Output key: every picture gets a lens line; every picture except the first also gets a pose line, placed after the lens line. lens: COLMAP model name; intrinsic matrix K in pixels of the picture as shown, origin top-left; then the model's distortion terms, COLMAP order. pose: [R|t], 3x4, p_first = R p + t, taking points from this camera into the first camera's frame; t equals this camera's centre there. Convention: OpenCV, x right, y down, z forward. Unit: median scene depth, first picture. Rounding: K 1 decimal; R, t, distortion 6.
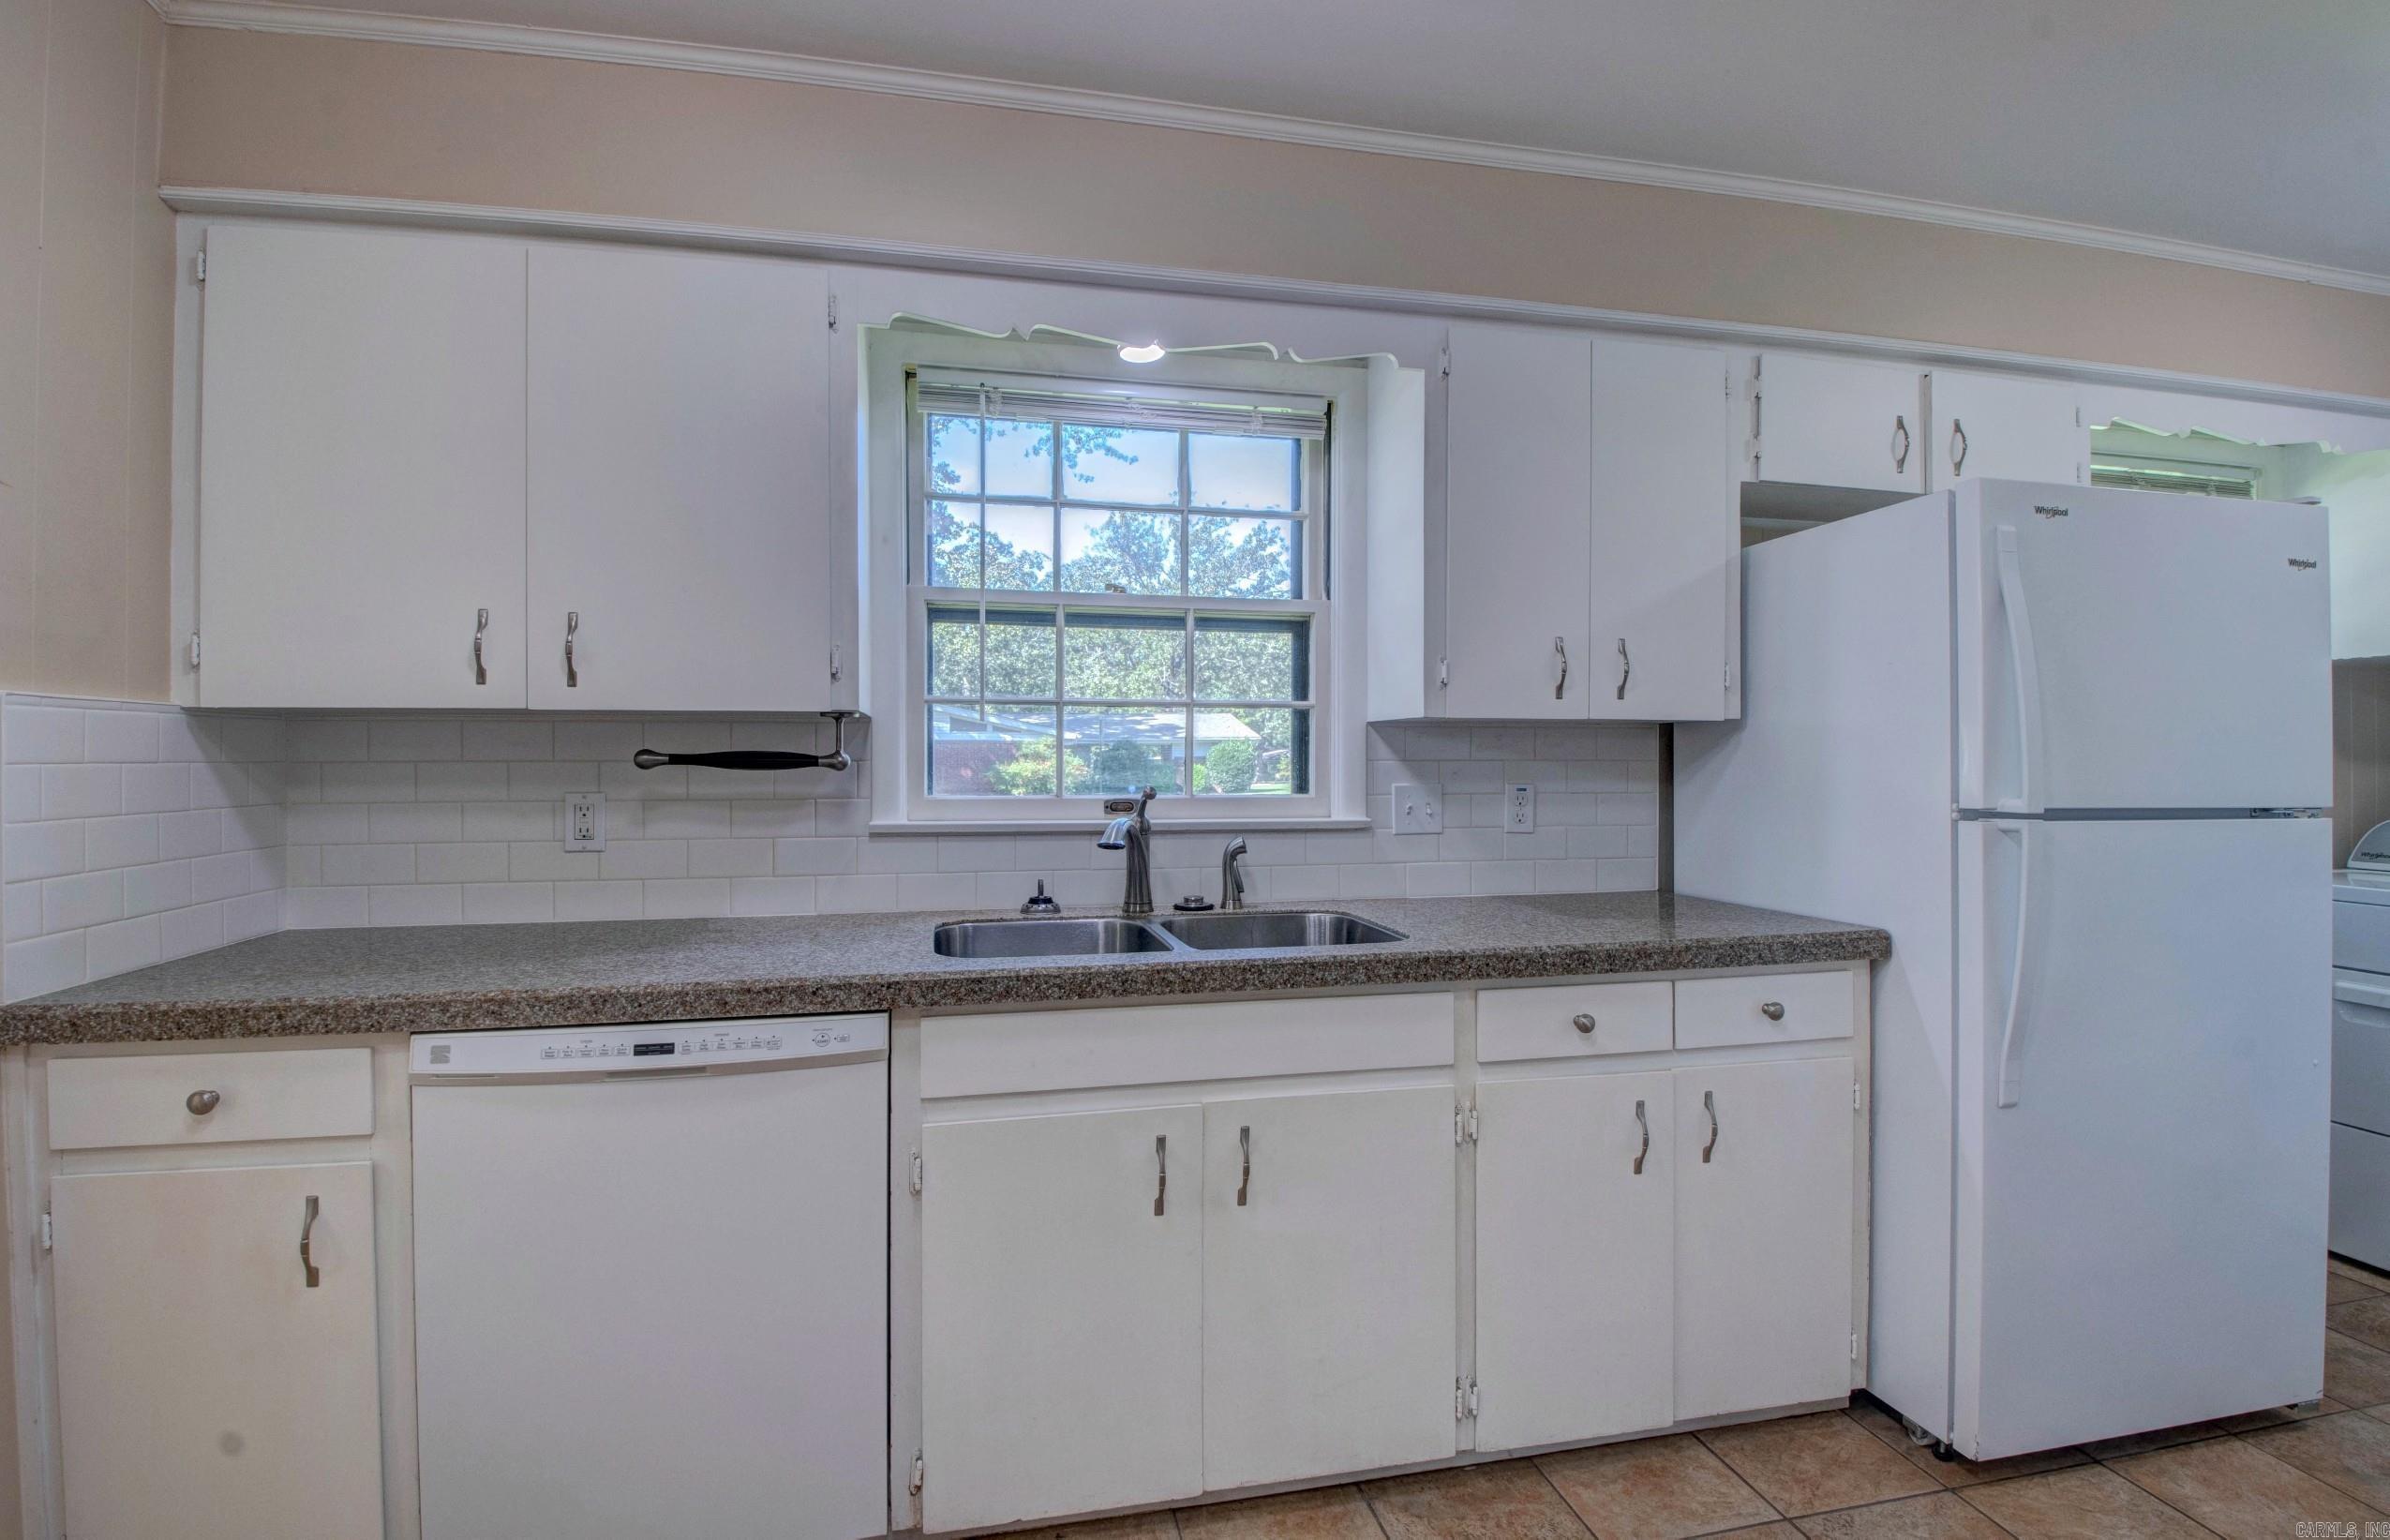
lens RADIAL K [[1119.4, 0, 1184.3], [0, 1119.4, 757.8], [0, 0, 1]] dist [0.009832, -0.018533]
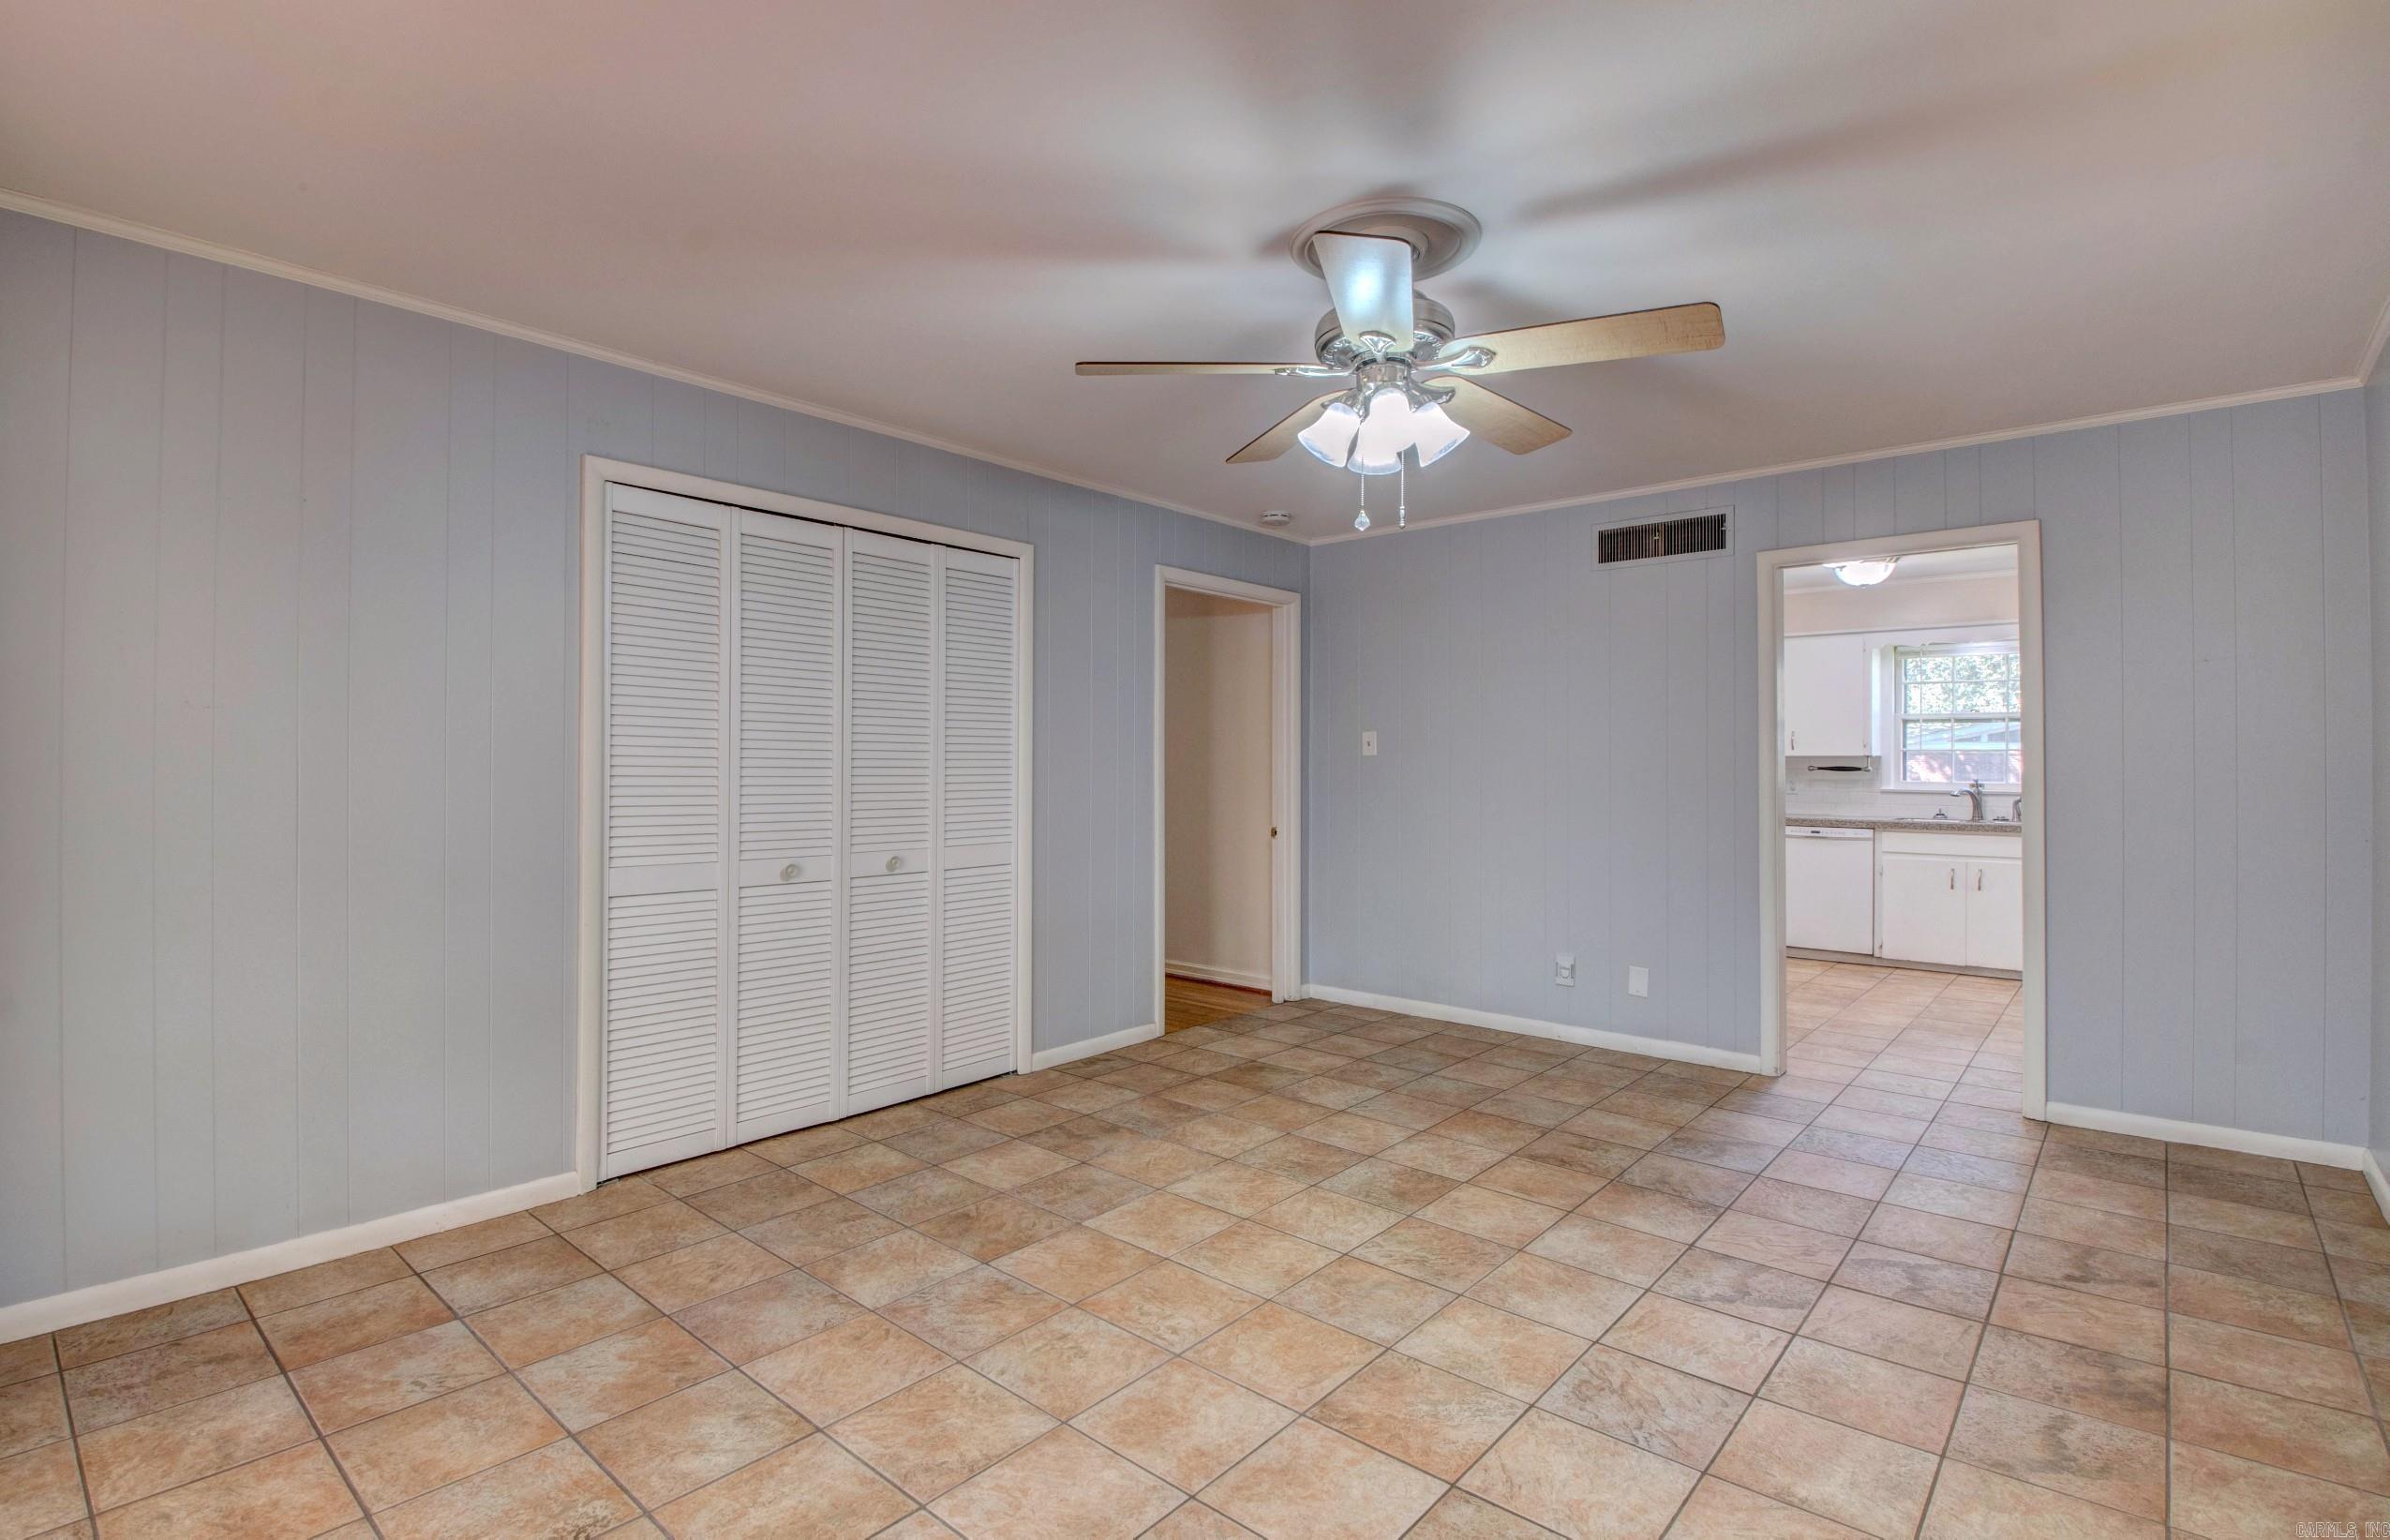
lens RADIAL K [[1119.4, 0, 1191.2], [0, 1119.4, 759.7], [0, 0, 1]] dist [0.009832, -0.018533]
pose [[0.597687, -0.005520, -0.801711, 1.174289], [-0.003423, 0.999950, -0.009437, 0.011208], [0.801722, 0.008384, 0.597638, -2.649958]]
